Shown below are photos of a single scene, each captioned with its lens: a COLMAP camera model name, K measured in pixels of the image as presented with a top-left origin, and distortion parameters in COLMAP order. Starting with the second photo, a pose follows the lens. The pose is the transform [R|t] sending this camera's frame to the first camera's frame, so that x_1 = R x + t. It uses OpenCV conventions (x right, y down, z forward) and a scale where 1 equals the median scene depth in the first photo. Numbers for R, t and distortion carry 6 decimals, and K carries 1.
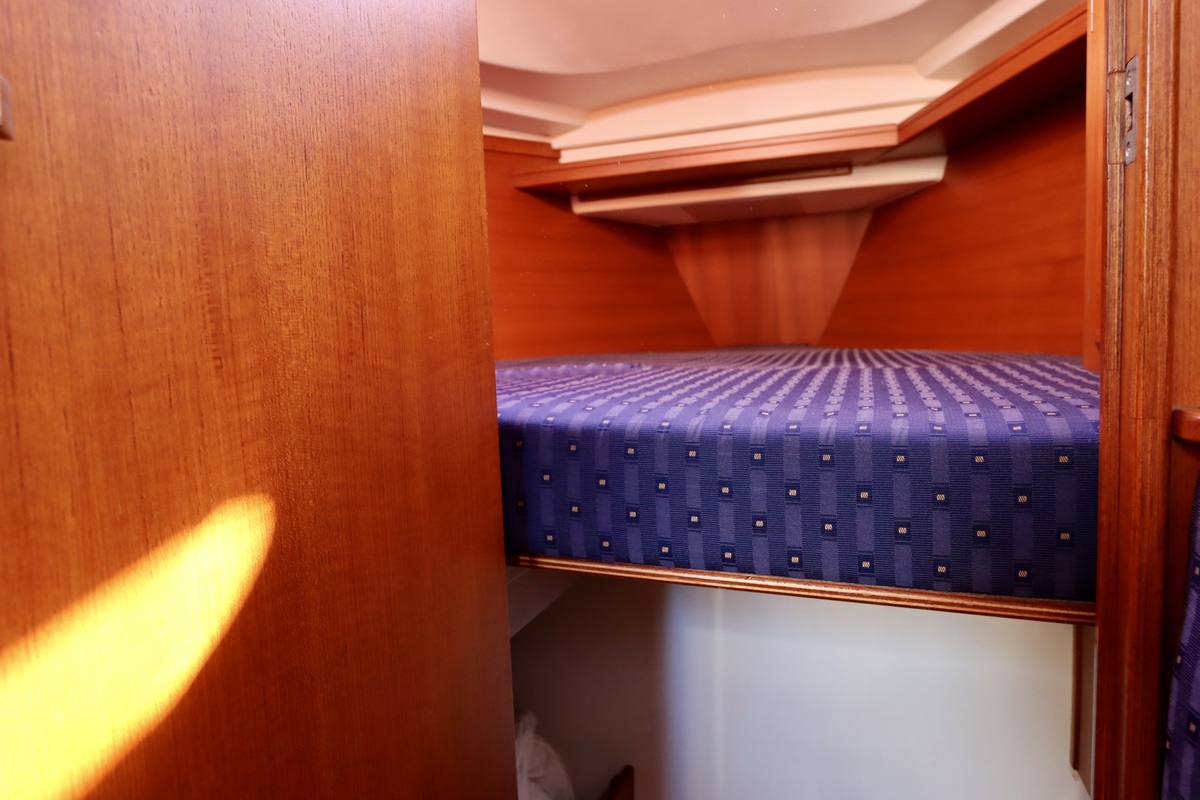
lens RADIAL K [[729.3, 0, 601.3], [0, 729.3, 394.0], [0, 0, 1]] dist [-0.014847, 0.010924]
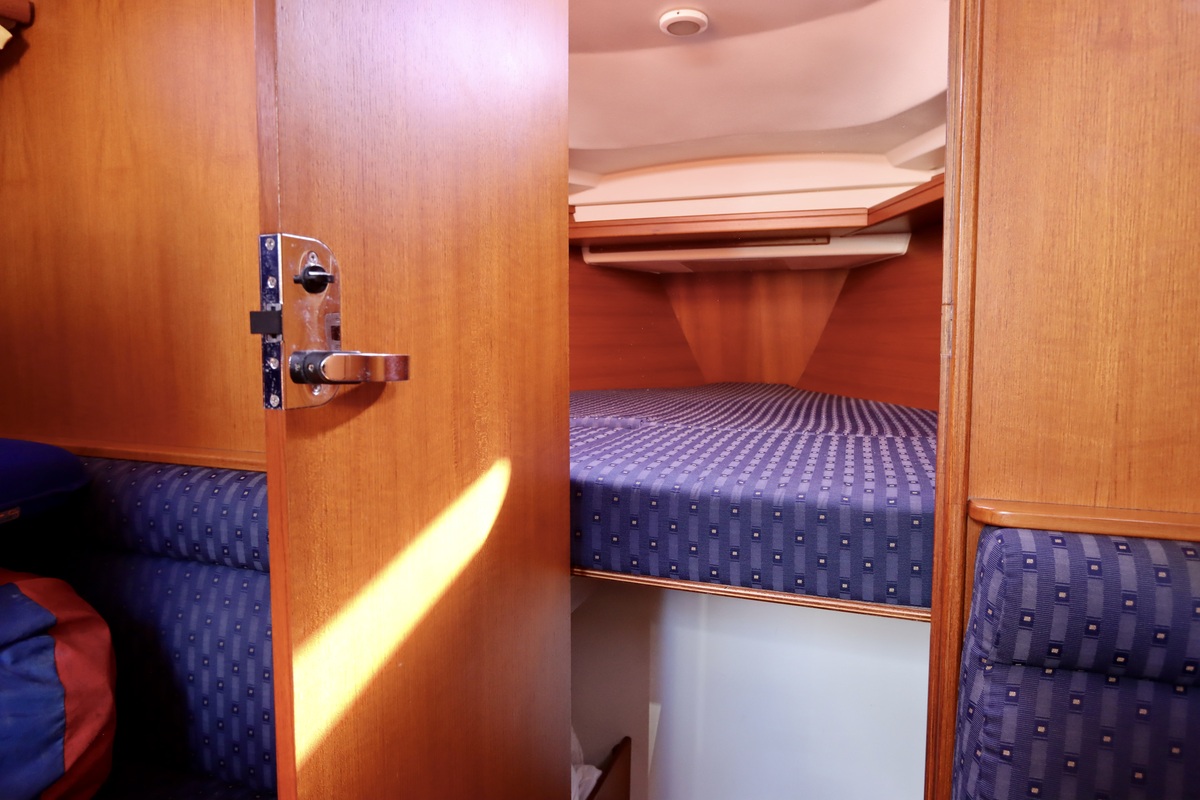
lens RADIAL K [[742.8, 0, 599.7], [0, 742.8, 397.2], [0, 0, 1]] dist [-0.009995, 0.001011]
pose [[0.999107, 0.037650, 0.019179, -0.109442], [-0.037514, 0.999269, -0.007397, -0.126531], [-0.019444, 0.006671, 0.999789, -0.557045]]
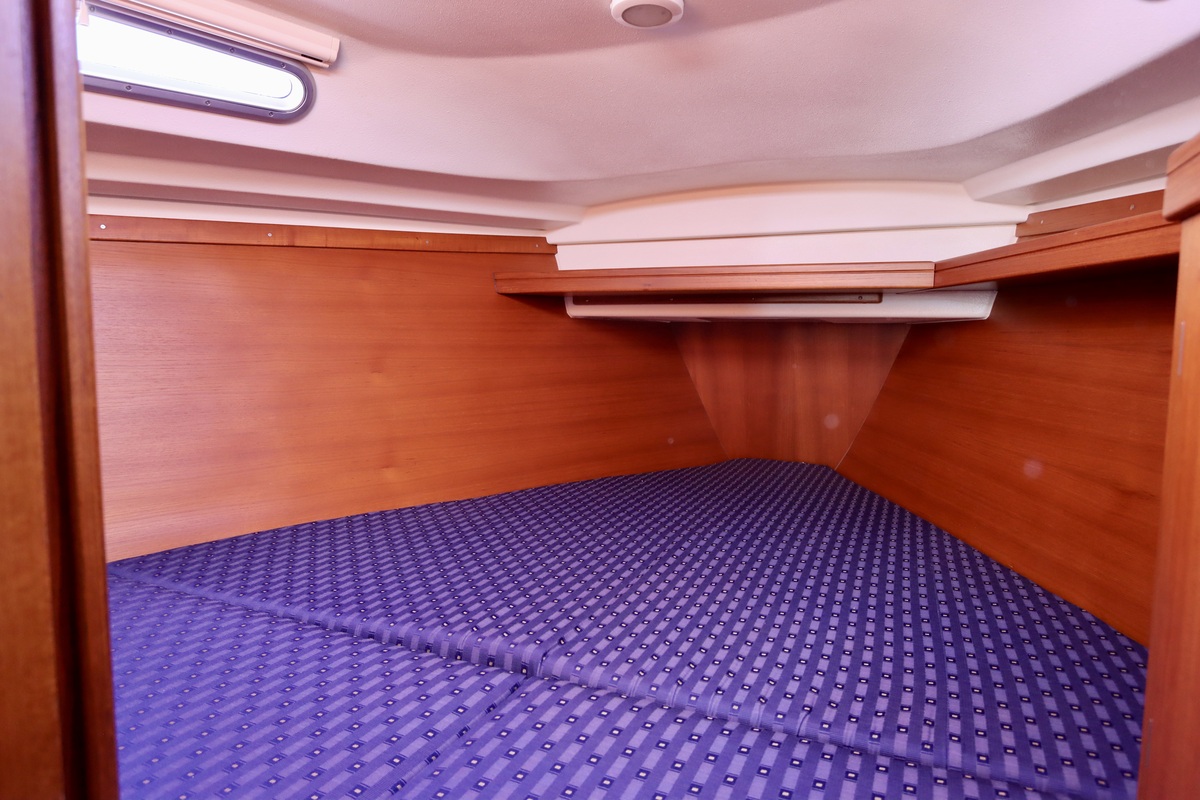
lens RADIAL K [[729.3, 0, 603.3], [0, 729.3, 400.9], [0, 0, 1]] dist [-0.014847, 0.010924]
pose [[0.996370, 0.050636, -0.068434, 0.279038], [-0.049357, 0.998576, 0.020252, -0.634662], [0.069362, -0.016800, 0.997450, 0.414735]]
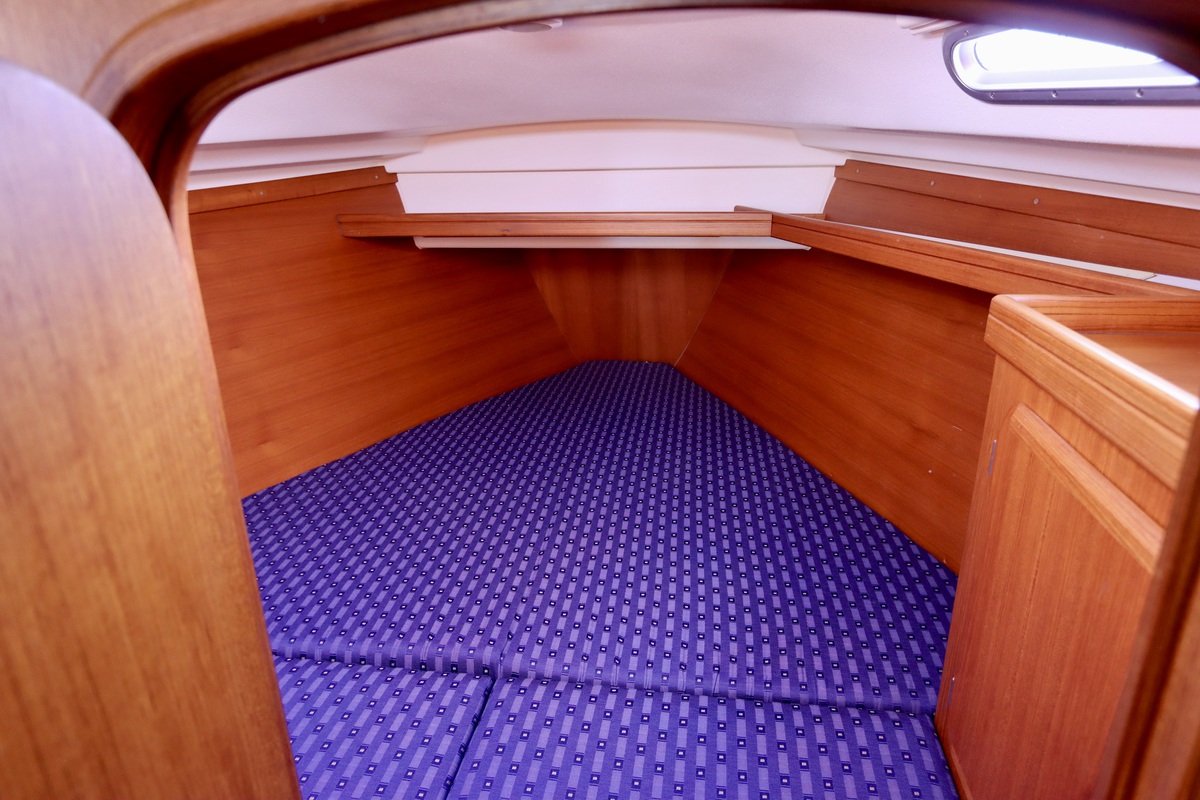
lens RADIAL K [[729.3, 0, 601.7], [0, 729.3, 398.8], [0, 0, 1]] dist [-0.014847, 0.010924]
pose [[0.979822, -0.051691, 0.193071, 0.005227], [0.000040, 0.966030, 0.258432, -1.158060], [-0.199871, -0.253209, 0.946539, 0.308742]]
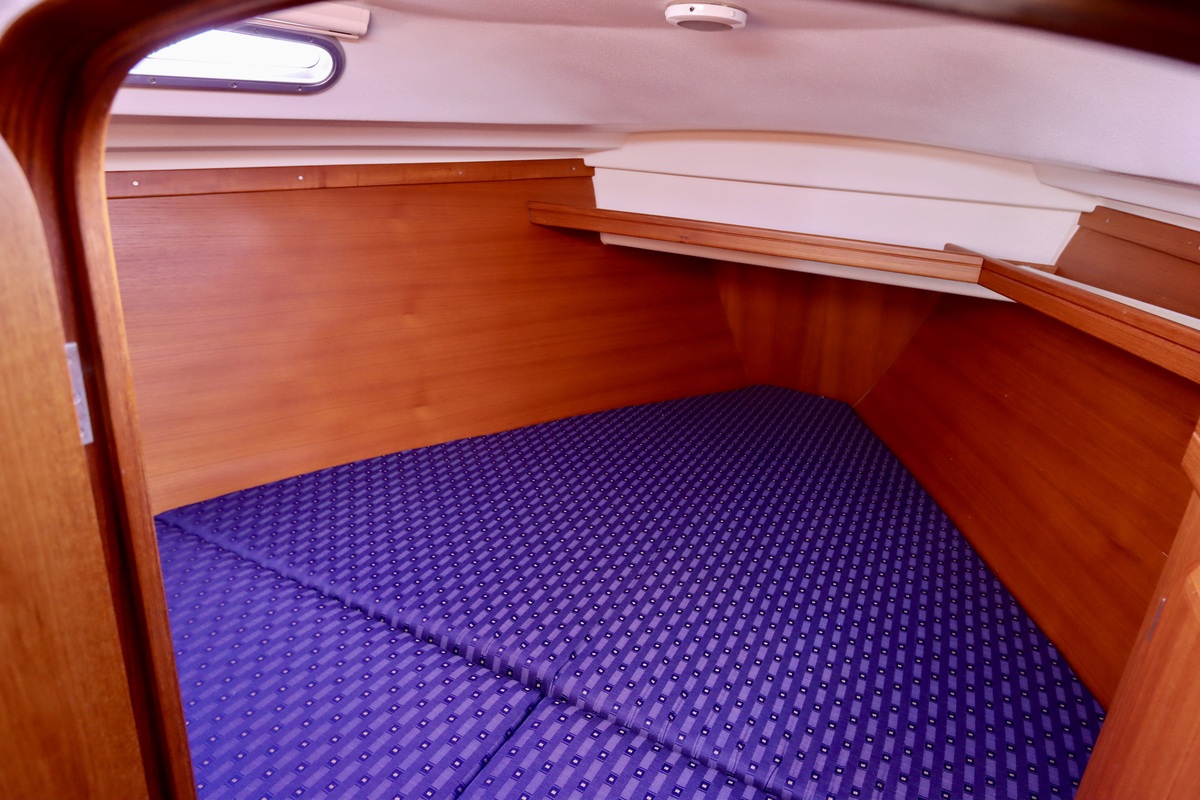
lens RADIAL K [[729.3, 0, 601.9], [0, 729.3, 398.1], [0, 0, 1]] dist [-0.014847, 0.010924]
pose [[0.986758, 0.138849, -0.083845, 0.240669], [-0.111642, 0.956393, 0.269904, -1.186520], [0.117665, -0.256969, 0.959230, 0.424852]]
